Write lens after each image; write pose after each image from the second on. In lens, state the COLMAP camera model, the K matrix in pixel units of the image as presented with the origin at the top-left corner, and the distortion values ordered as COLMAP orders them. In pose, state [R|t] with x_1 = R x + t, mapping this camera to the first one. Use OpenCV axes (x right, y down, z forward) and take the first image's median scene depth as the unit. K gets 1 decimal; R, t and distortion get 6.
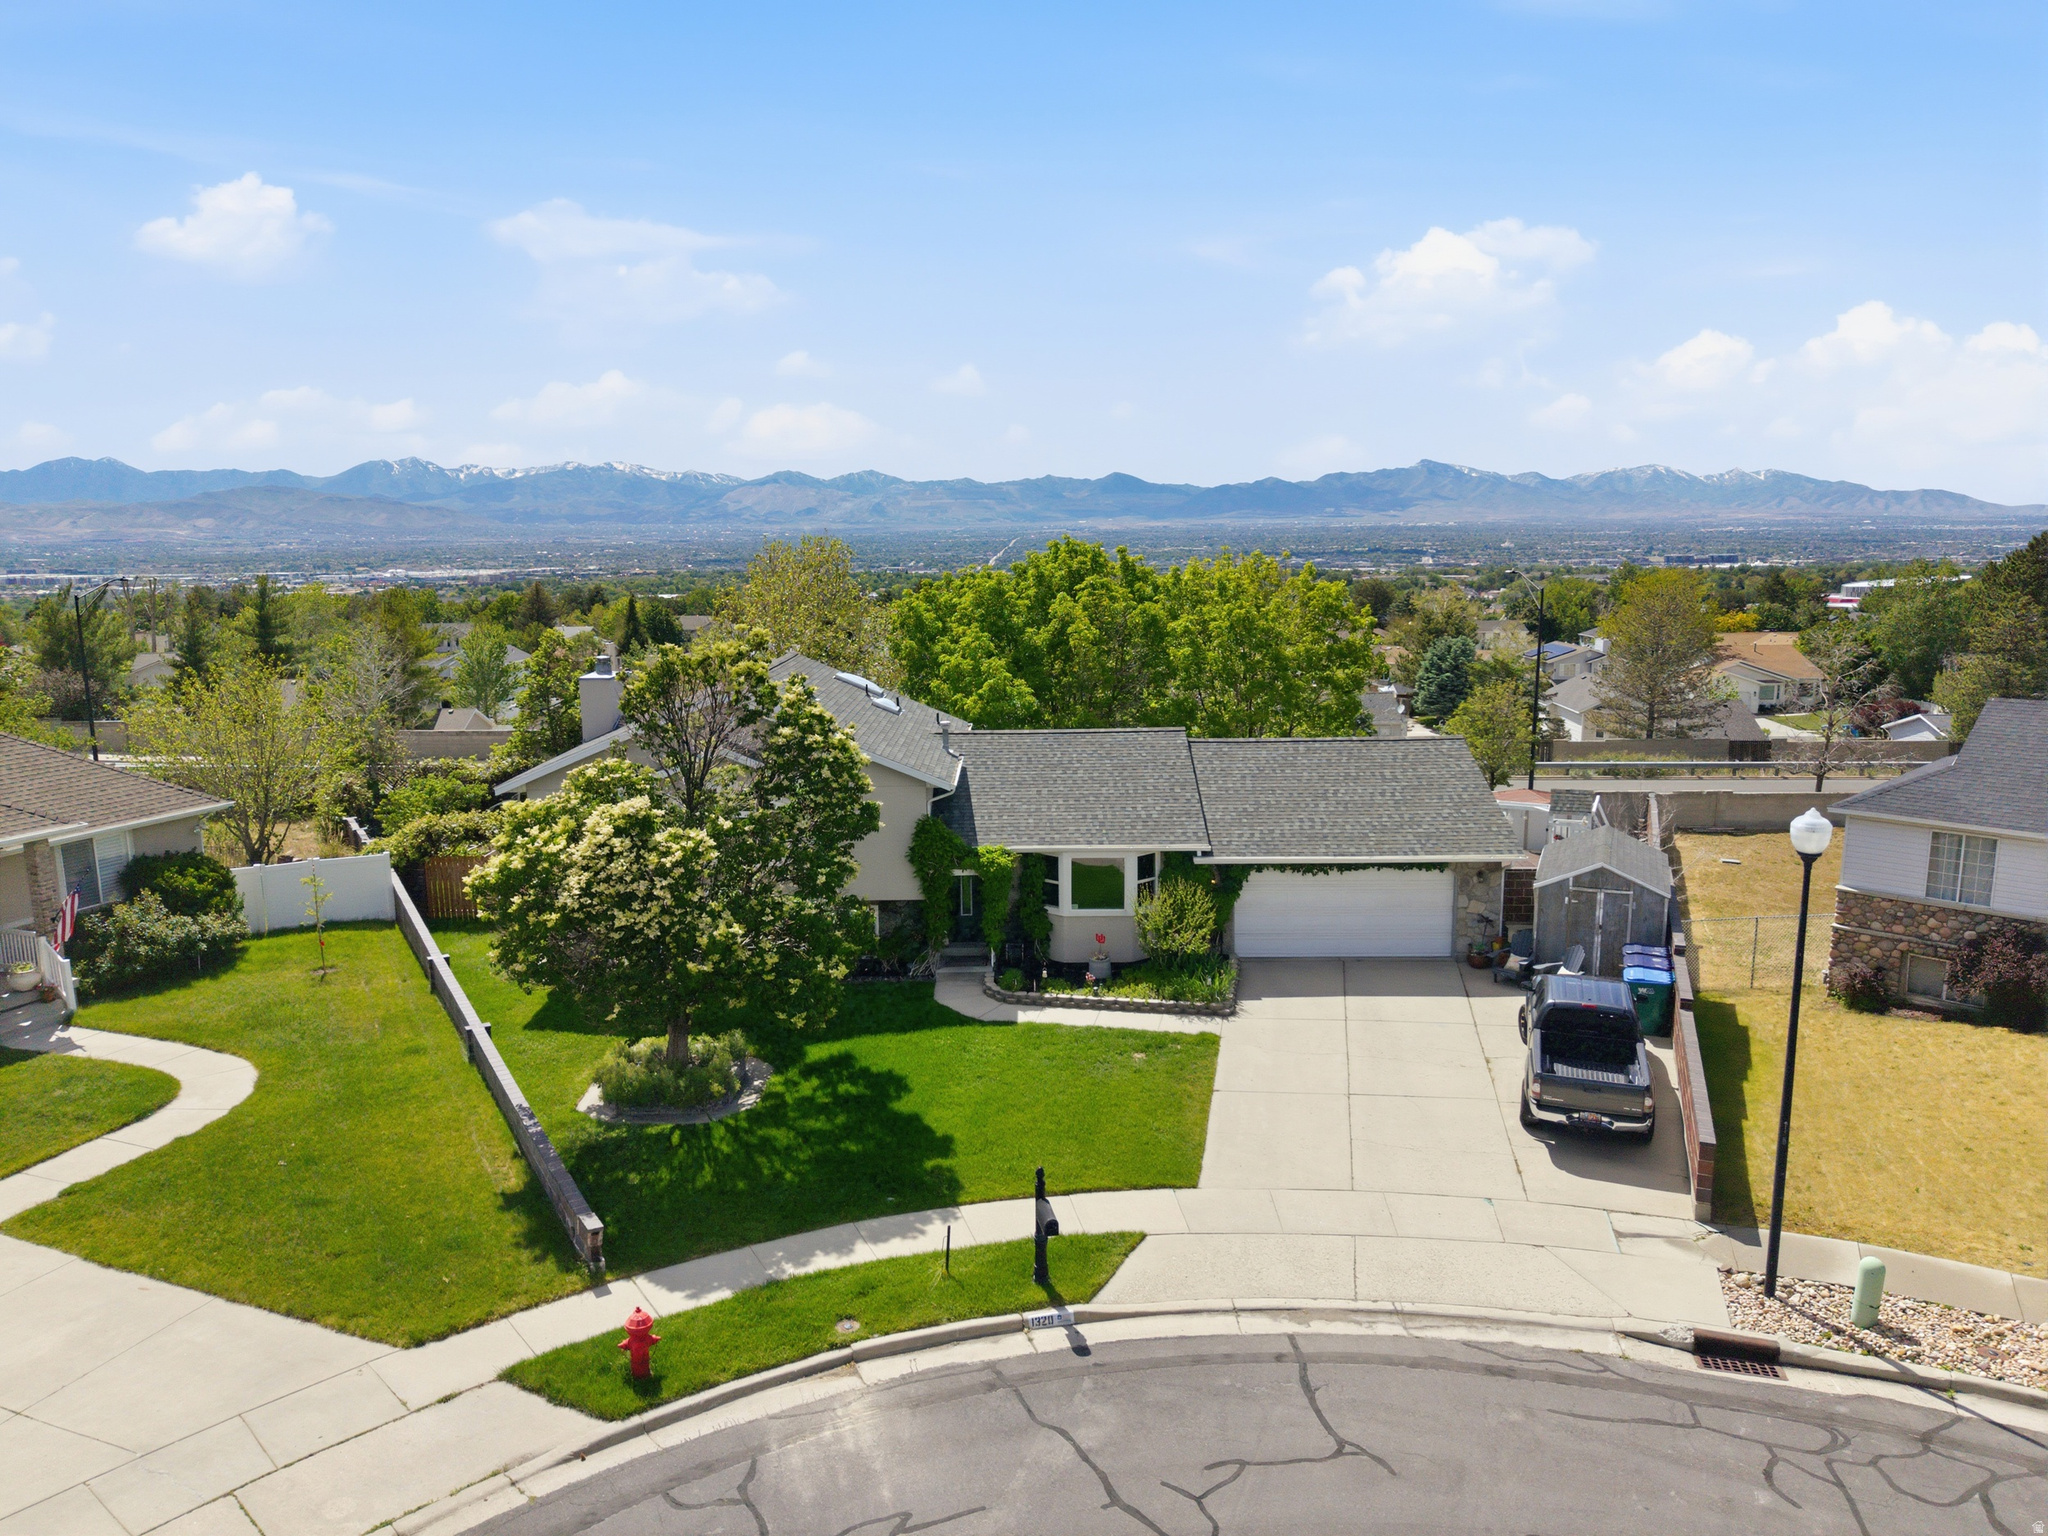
lens RADIAL K [[1364.7, 0, 1027.2], [0, 1364.7, 769.9], [0, 0, 1]] dist [0.022188, -0.020850]
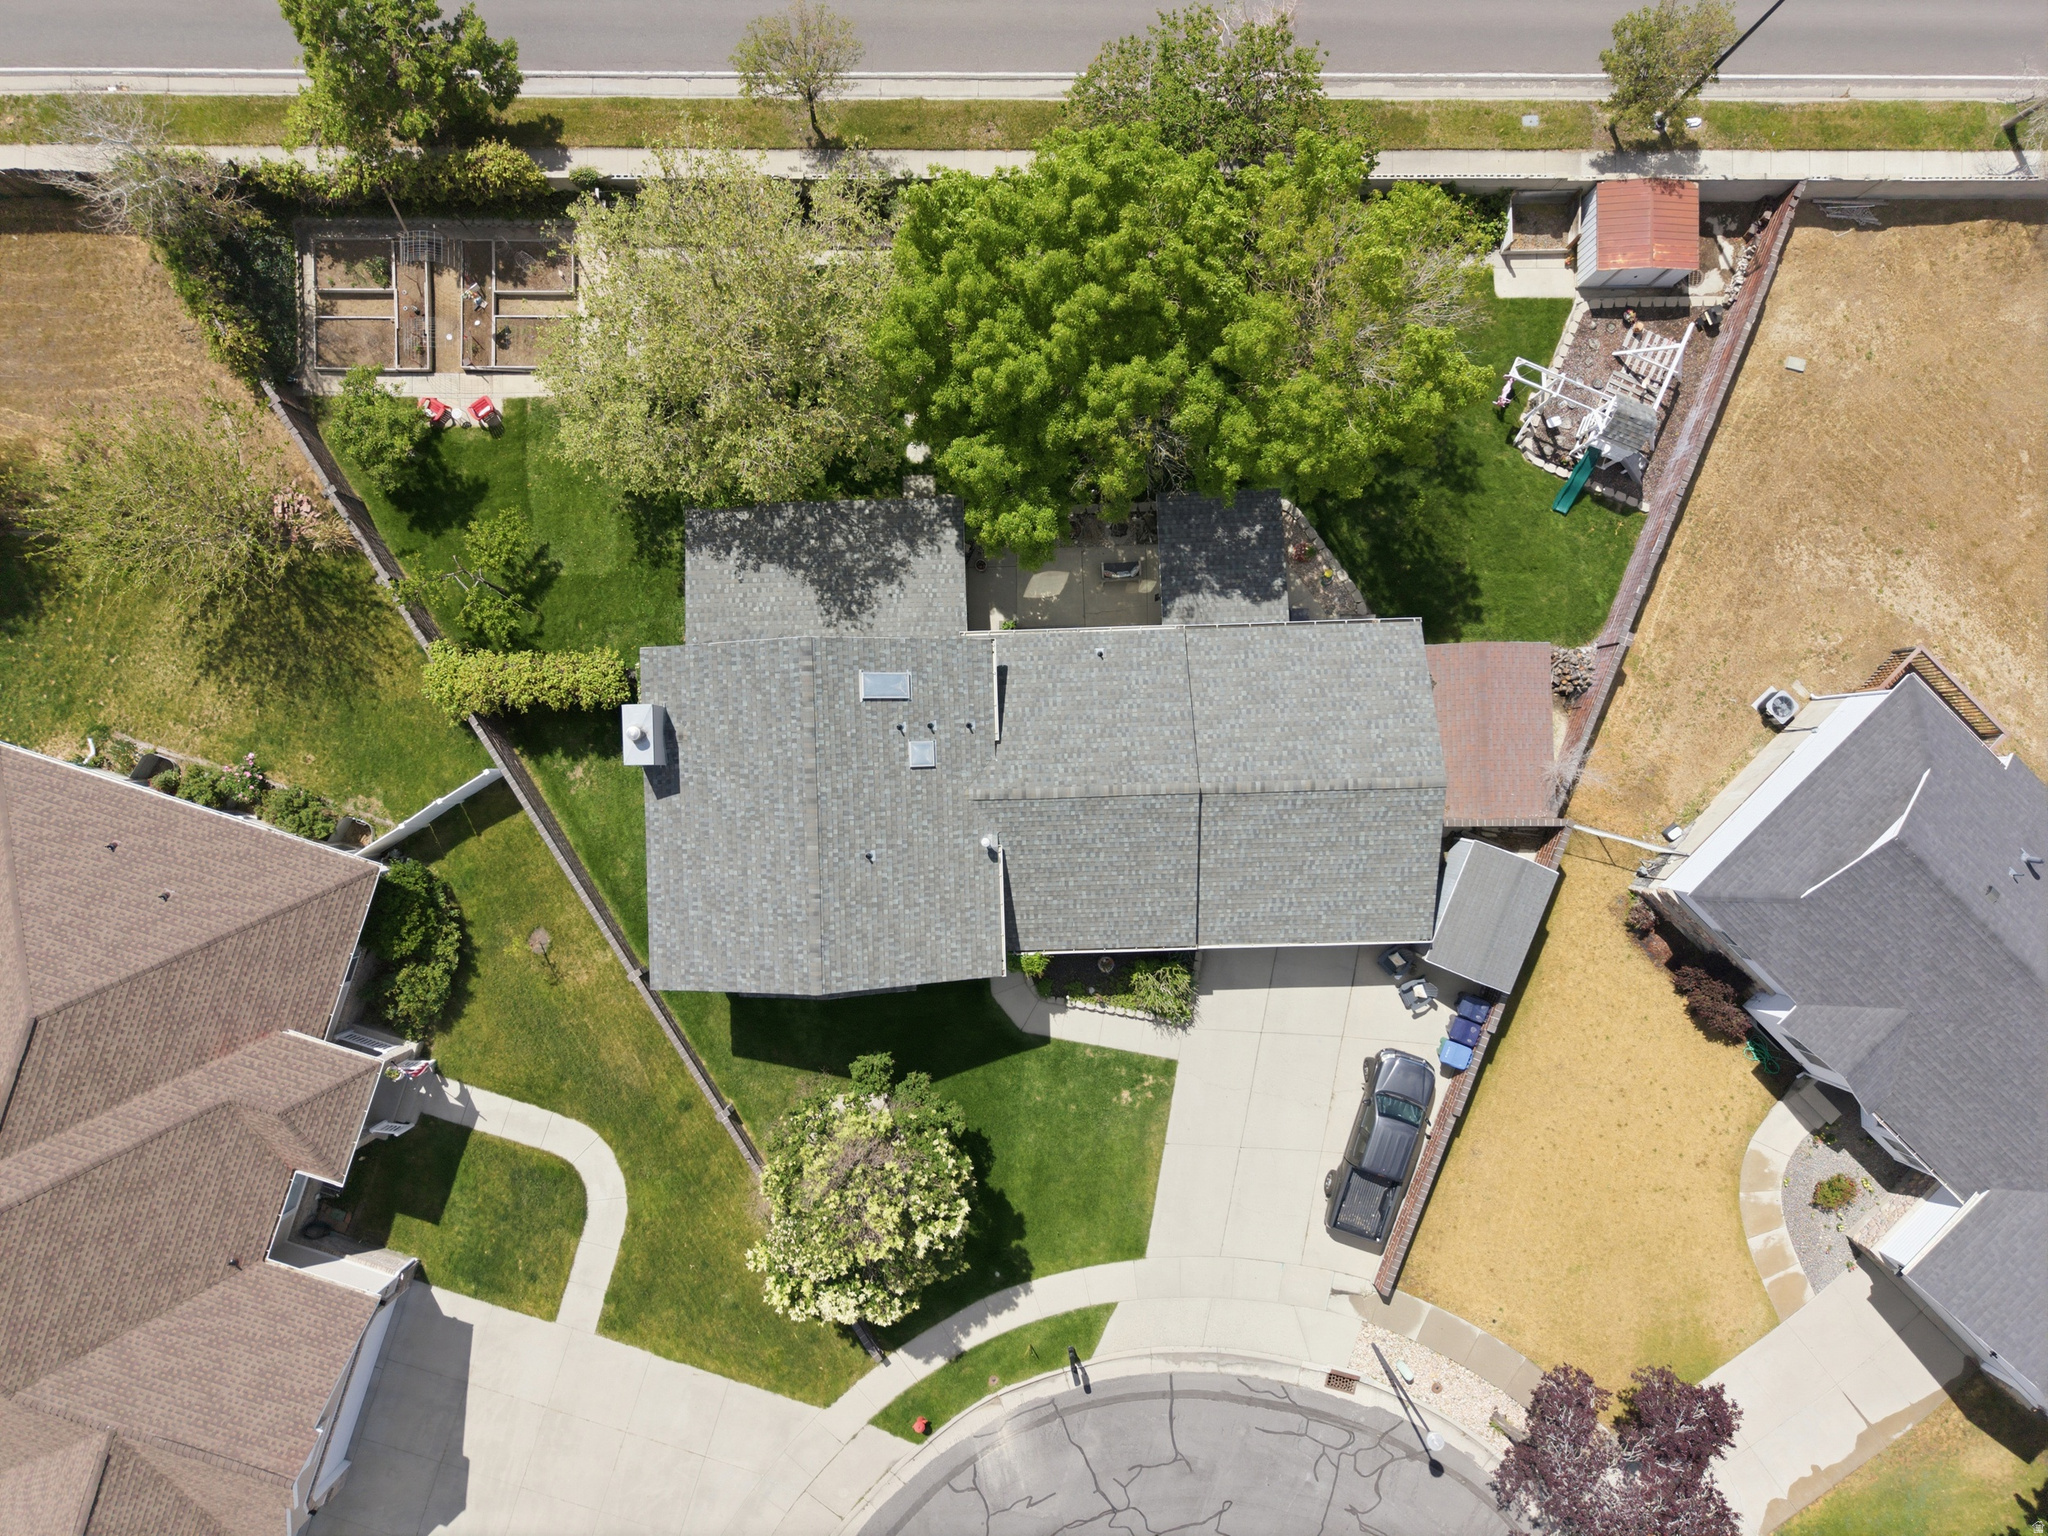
lens RADIAL K [[1364.7, 0, 1034.9], [0, 1364.7, 813.3], [0, 0, 1]] dist [0.022188, -0.020850]
pose [[0.999360, -0.027326, 0.023103, -0.051064], [-0.018086, 0.171377, 0.985040, -1.312042], [-0.030876, -0.984827, 0.170773, 0.938789]]
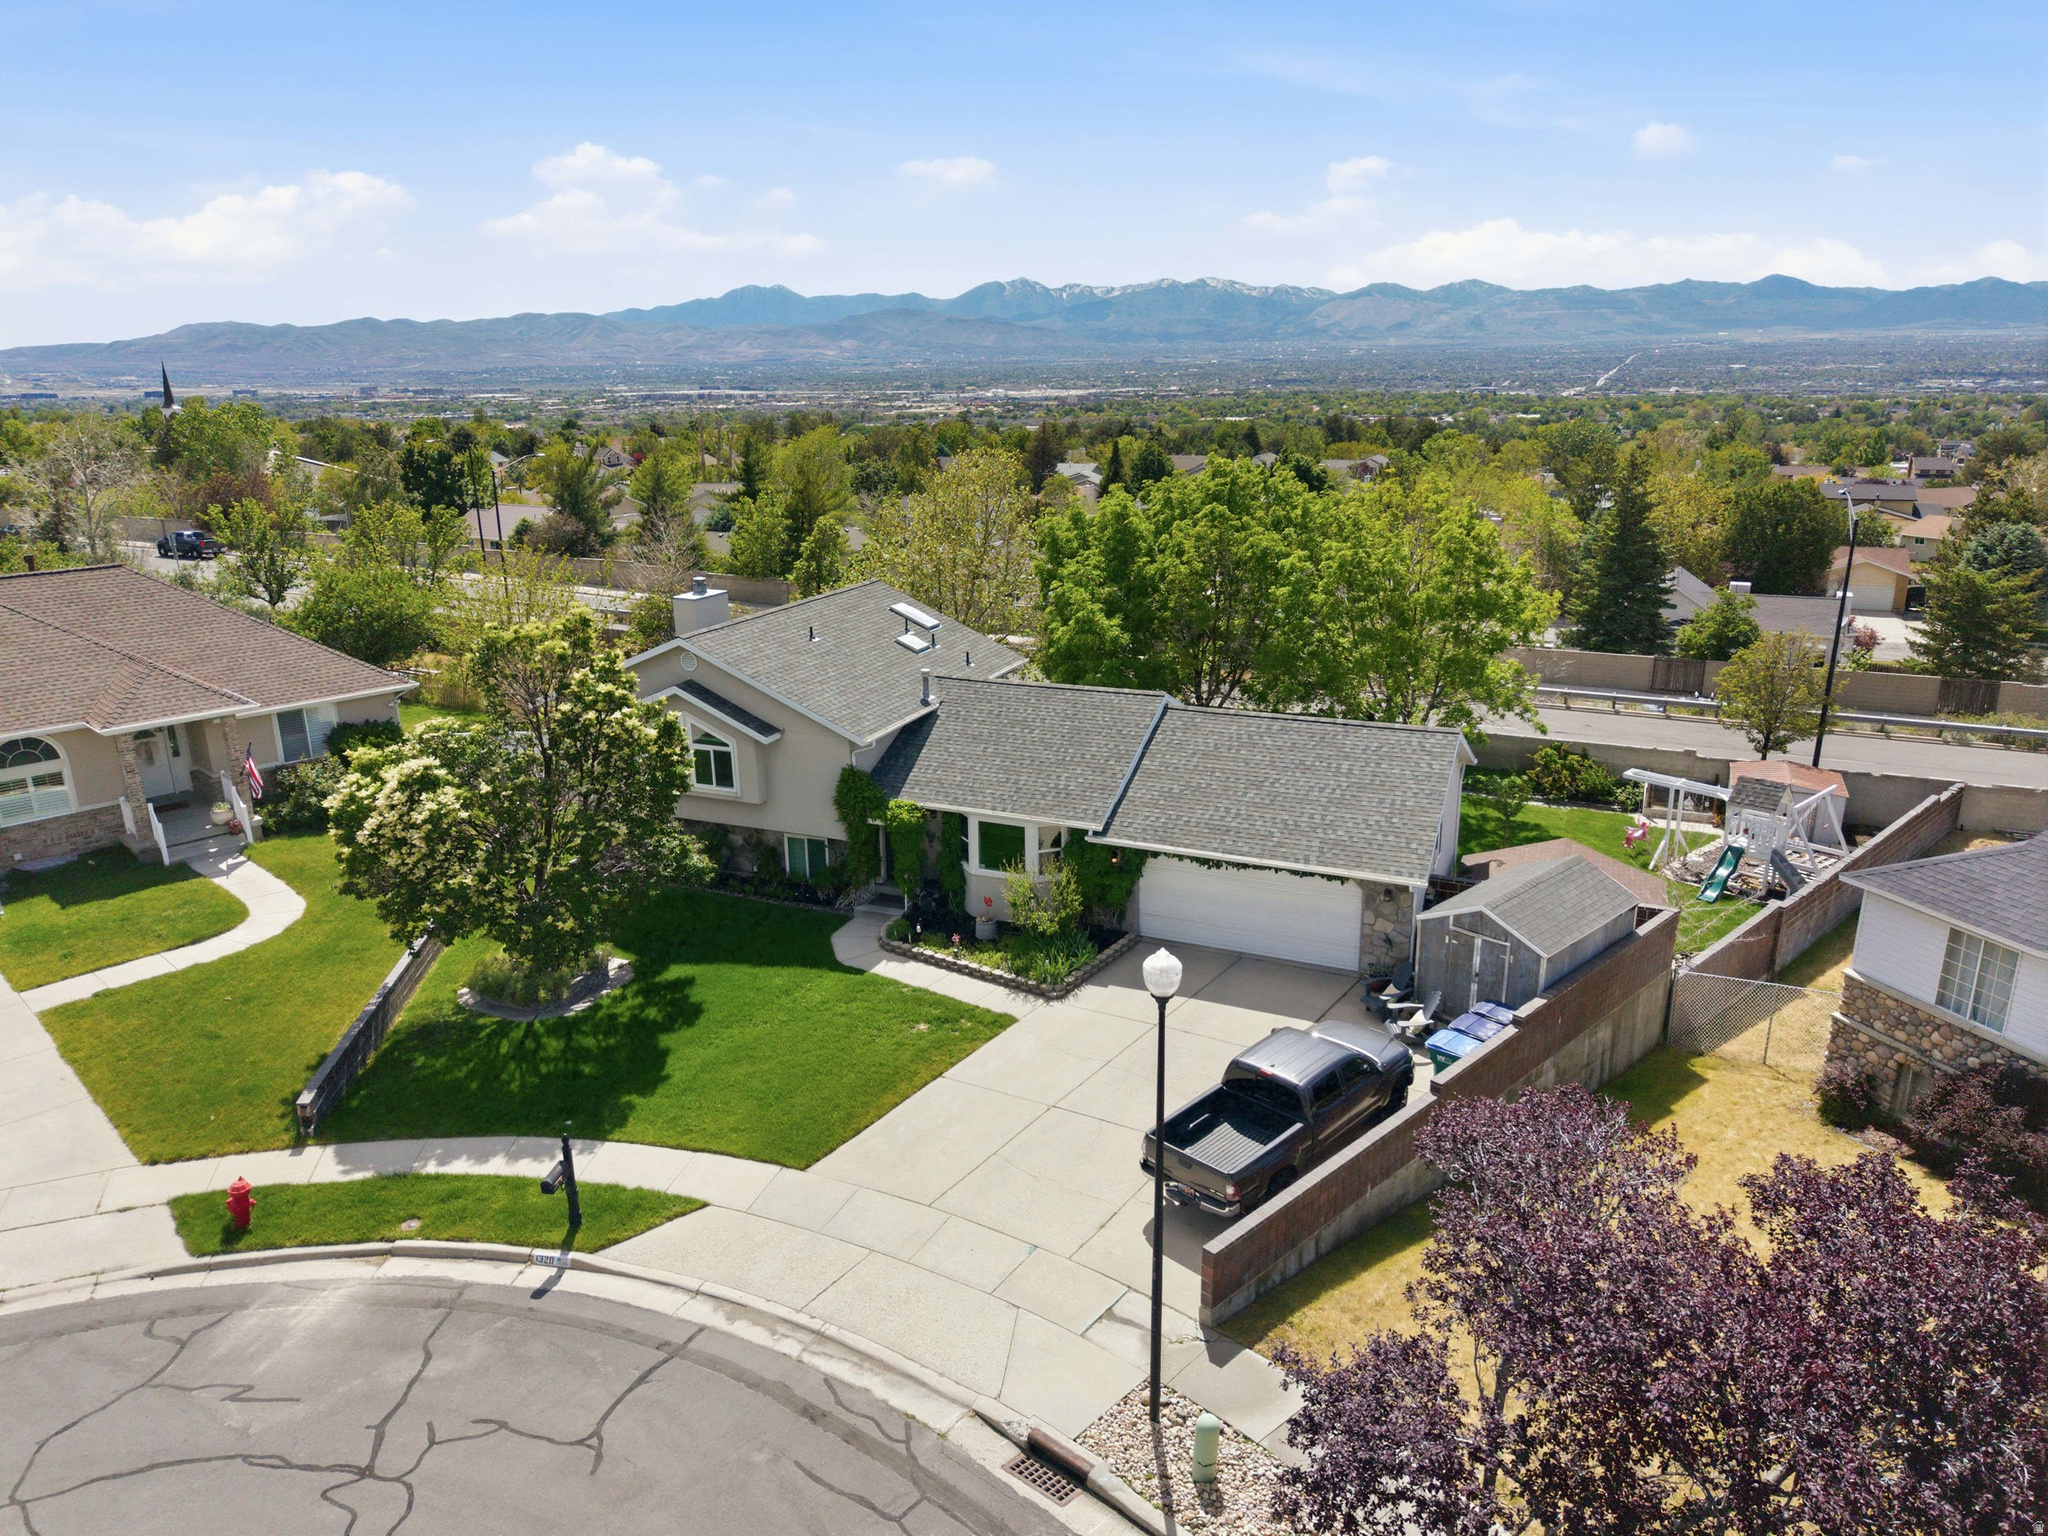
lens RADIAL K [[1364.7, 0, 1025.6], [0, 1364.7, 777.2], [0, 0, 1]] dist [0.022188, -0.020850]
pose [[0.916534, 0.116436, -0.382632, 0.477092], [-0.065520, 0.987472, 0.143547, -0.123477], [0.394553, -0.106495, 0.912681, 0.076579]]
